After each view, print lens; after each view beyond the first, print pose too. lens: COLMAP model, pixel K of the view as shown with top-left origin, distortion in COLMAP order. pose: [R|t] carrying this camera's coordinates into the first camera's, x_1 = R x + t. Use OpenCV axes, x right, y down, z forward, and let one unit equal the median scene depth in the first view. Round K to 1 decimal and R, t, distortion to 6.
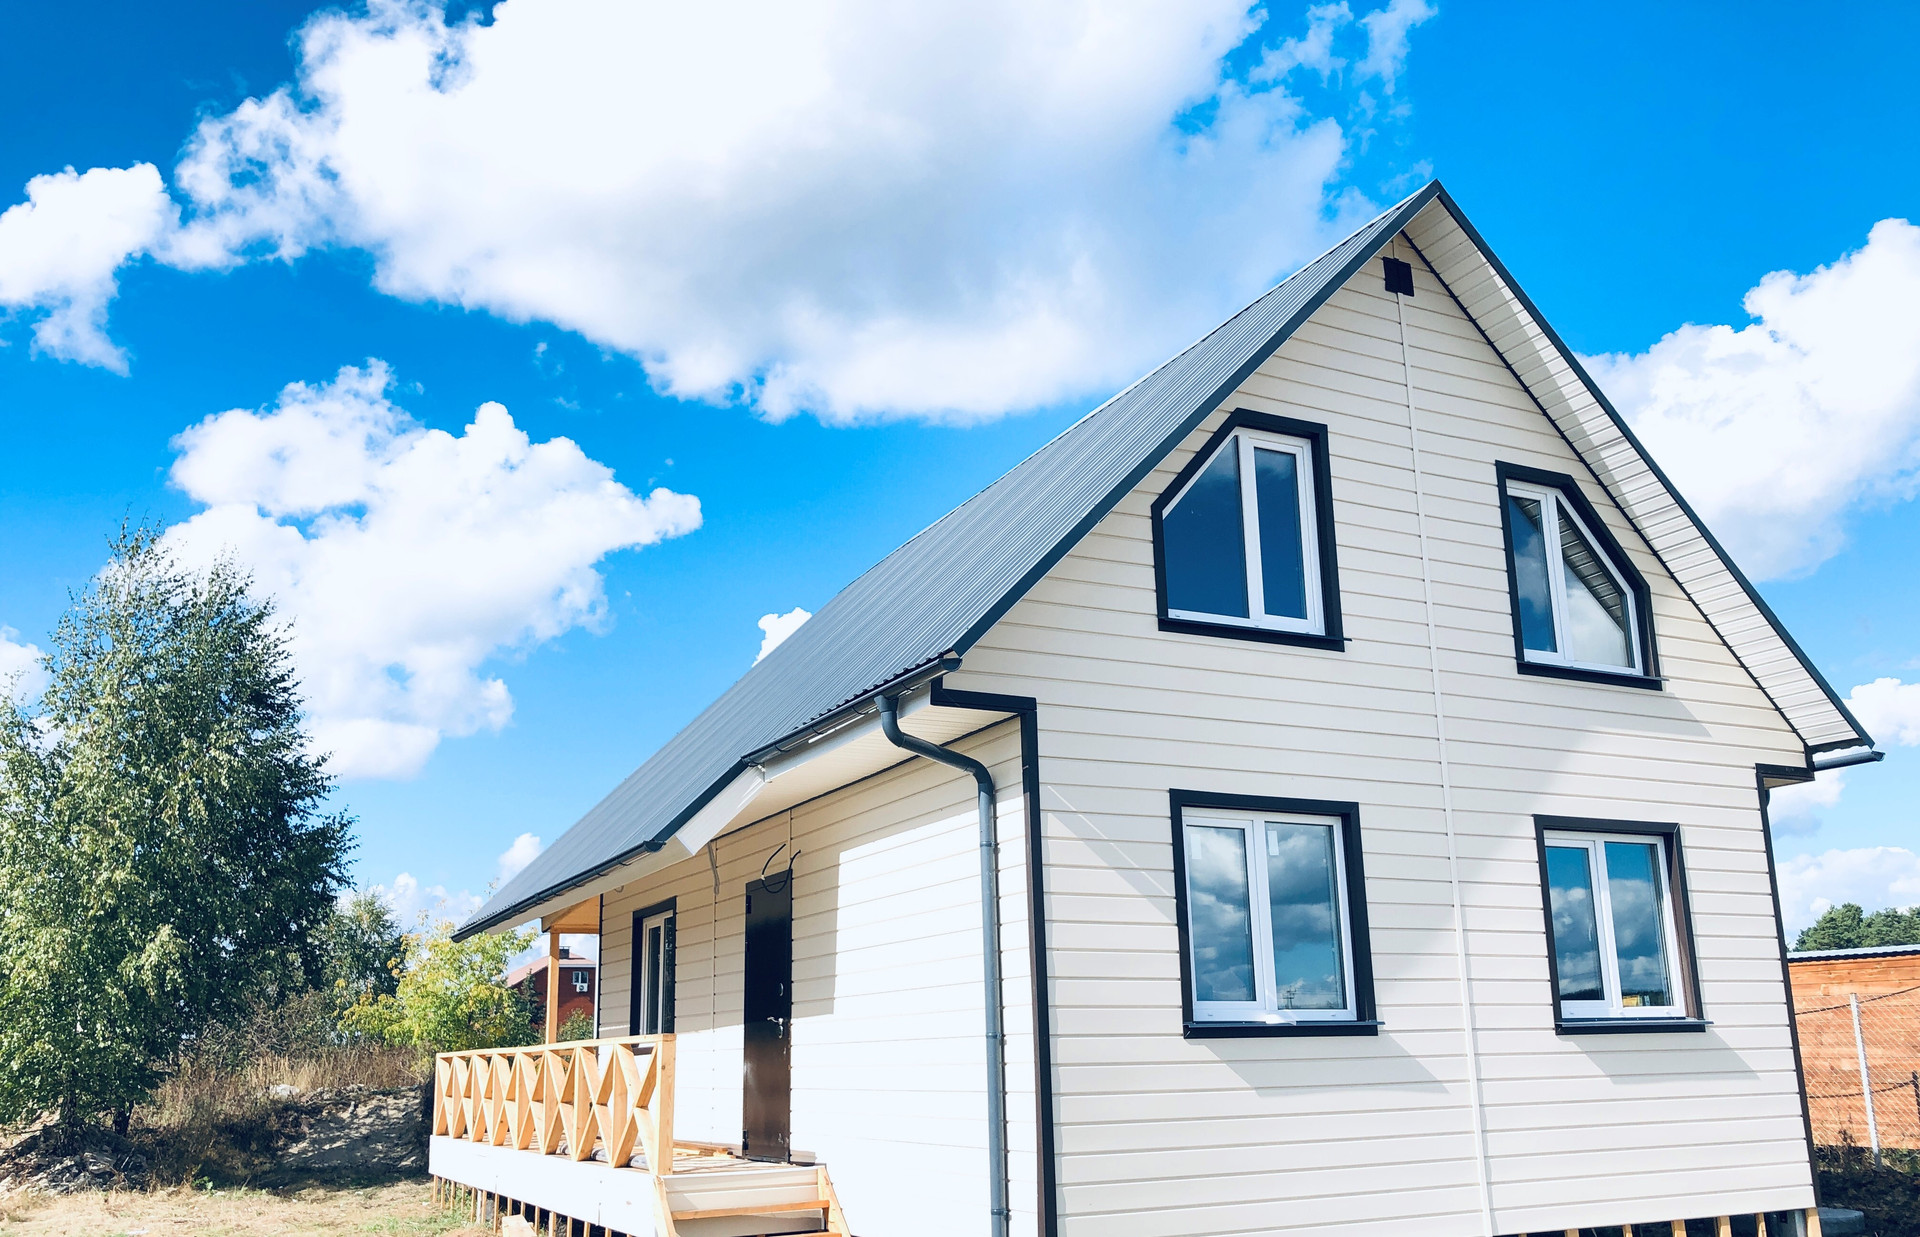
lens RADIAL K [[1561.3, 0, 933.7], [0, 1561.3, 701.4], [0, 0, 1]] dist [0.019607, -0.021312]
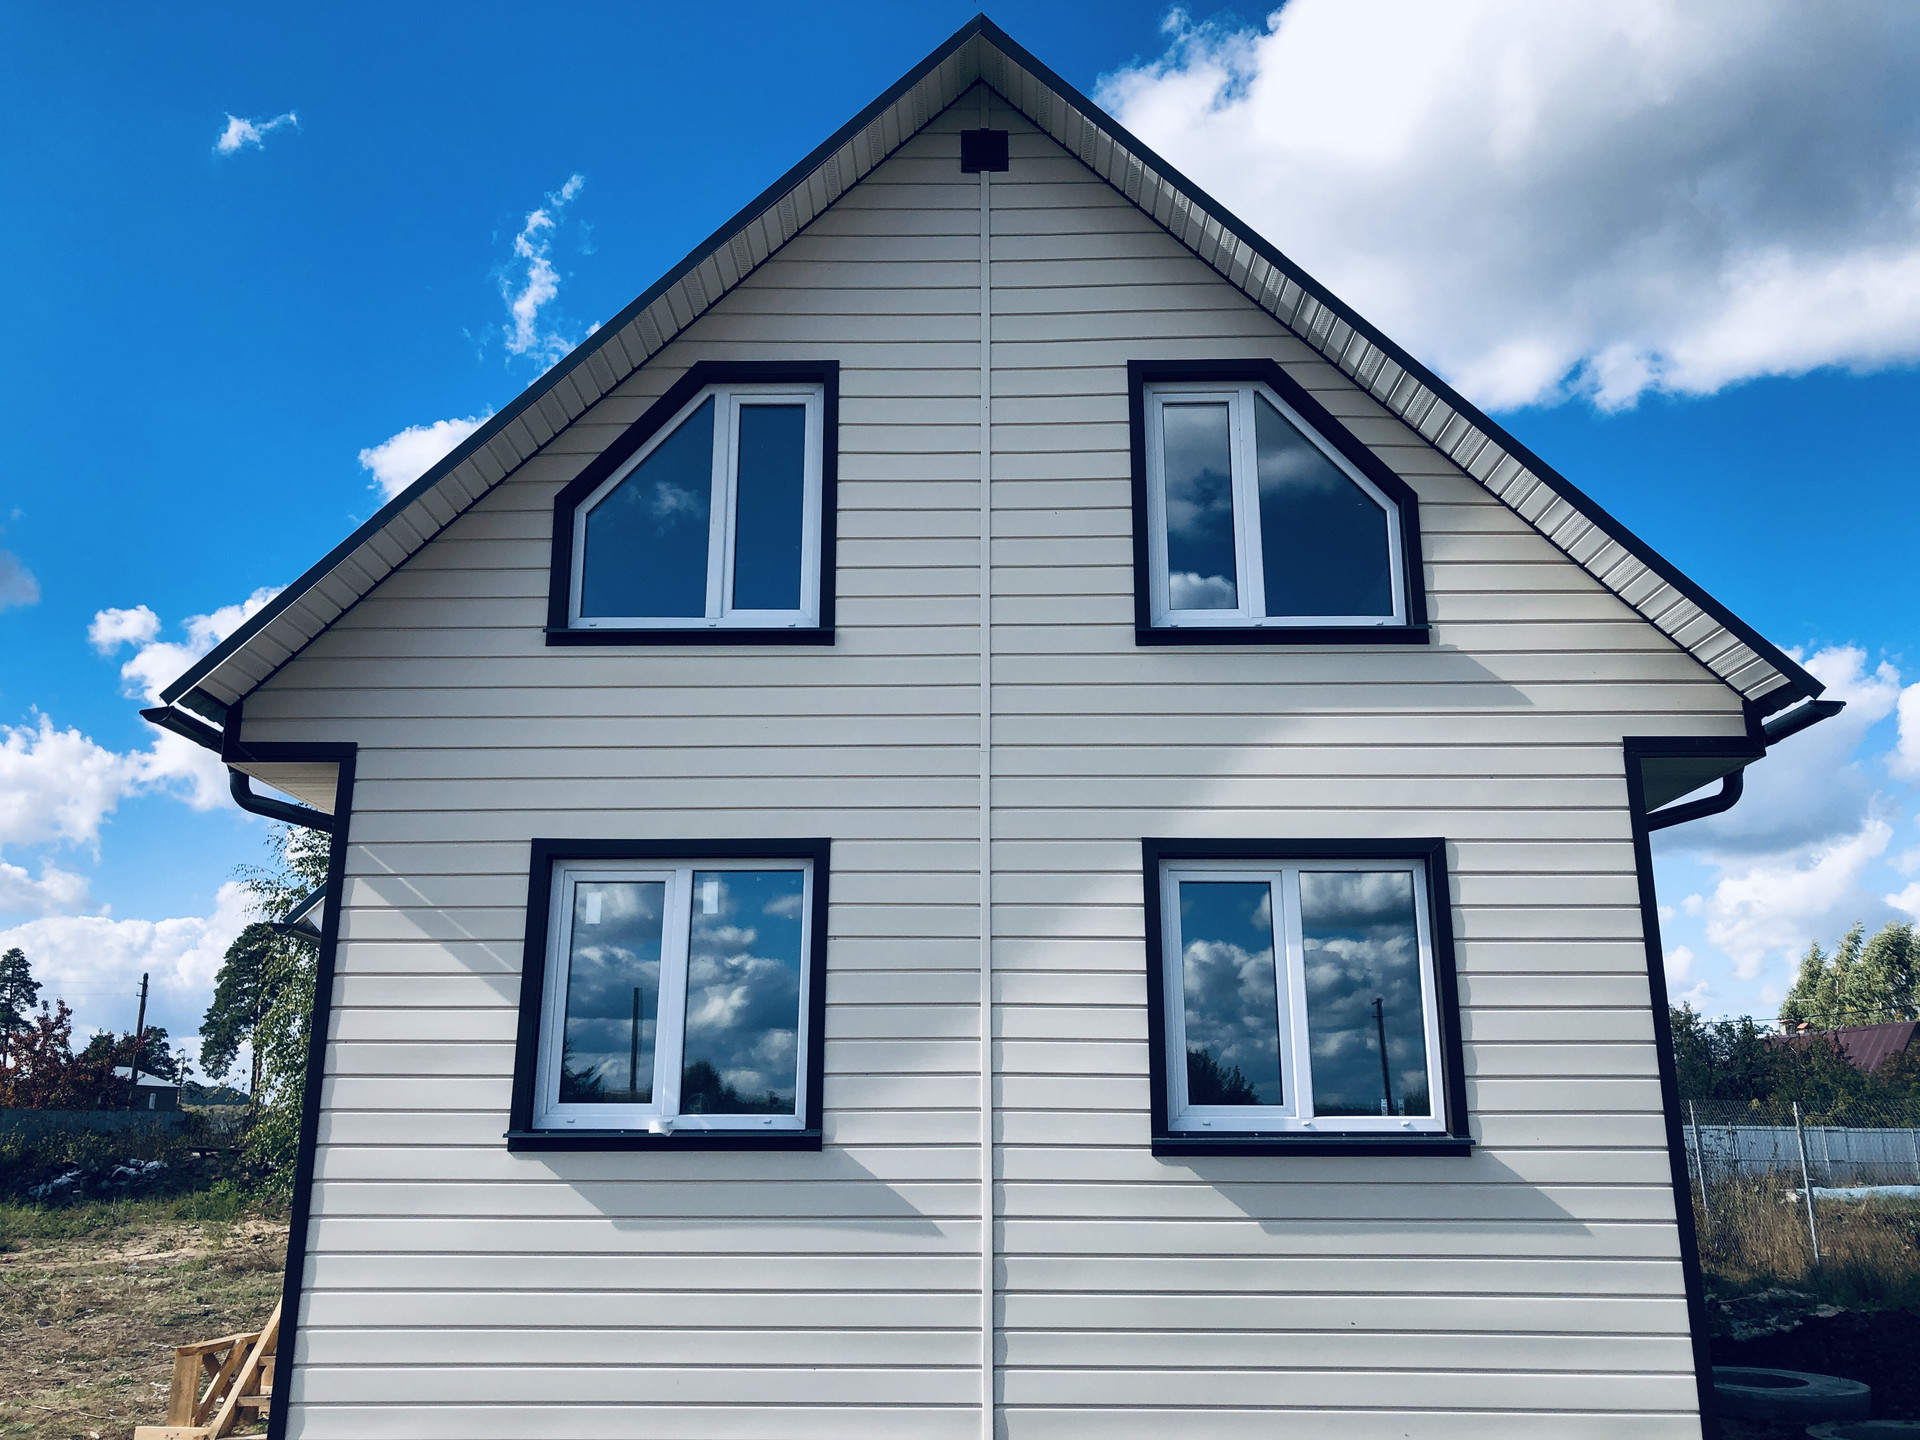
lens RADIAL K [[1546.4, 0, 958.5], [0, 1546.4, 717.7], [0, 0, 1]] dist [0.052137, -0.013944]
pose [[0.888141, -0.099801, -0.448604, 0.611864], [0.081621, 0.994872, -0.059738, 0.051161], [0.452265, 0.016440, 0.891732, 0.323390]]
